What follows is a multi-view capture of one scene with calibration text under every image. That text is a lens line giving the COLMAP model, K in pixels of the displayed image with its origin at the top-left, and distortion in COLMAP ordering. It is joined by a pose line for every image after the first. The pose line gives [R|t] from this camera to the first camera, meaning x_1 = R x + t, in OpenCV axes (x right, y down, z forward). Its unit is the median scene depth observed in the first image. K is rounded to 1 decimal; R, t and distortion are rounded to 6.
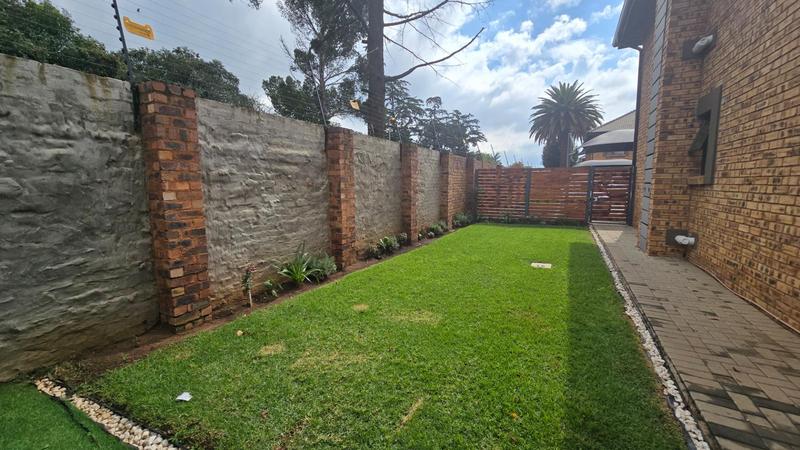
lens RADIAL K [[328.8, 0, 397.2], [0, 328.8, 223.8], [0, 0, 1]] dist [0.000845, -0.000273]
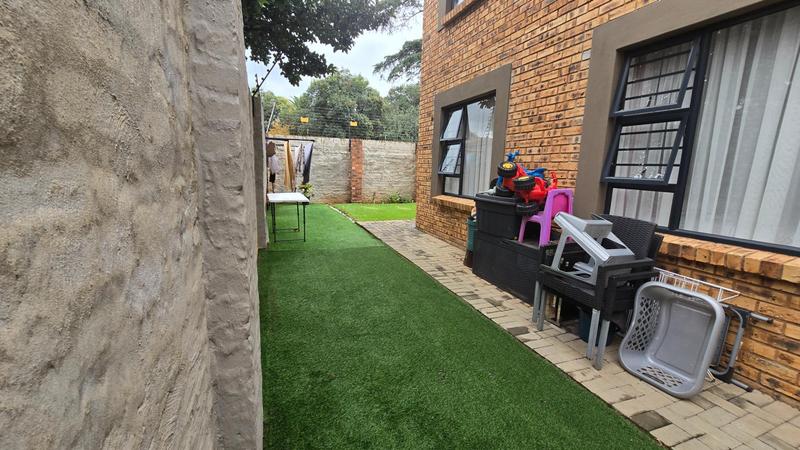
lens RADIAL K [[328.8, 0, 401.3], [0, 328.8, 225.5], [0, 0, 1]] dist [0.000845, -0.000273]
pose [[0.756271, 0.140982, -0.638889, 2.197682], [-0.115028, 0.989948, 0.082287, 0.195377], [0.644068, 0.011259, 0.764886, -1.519168]]
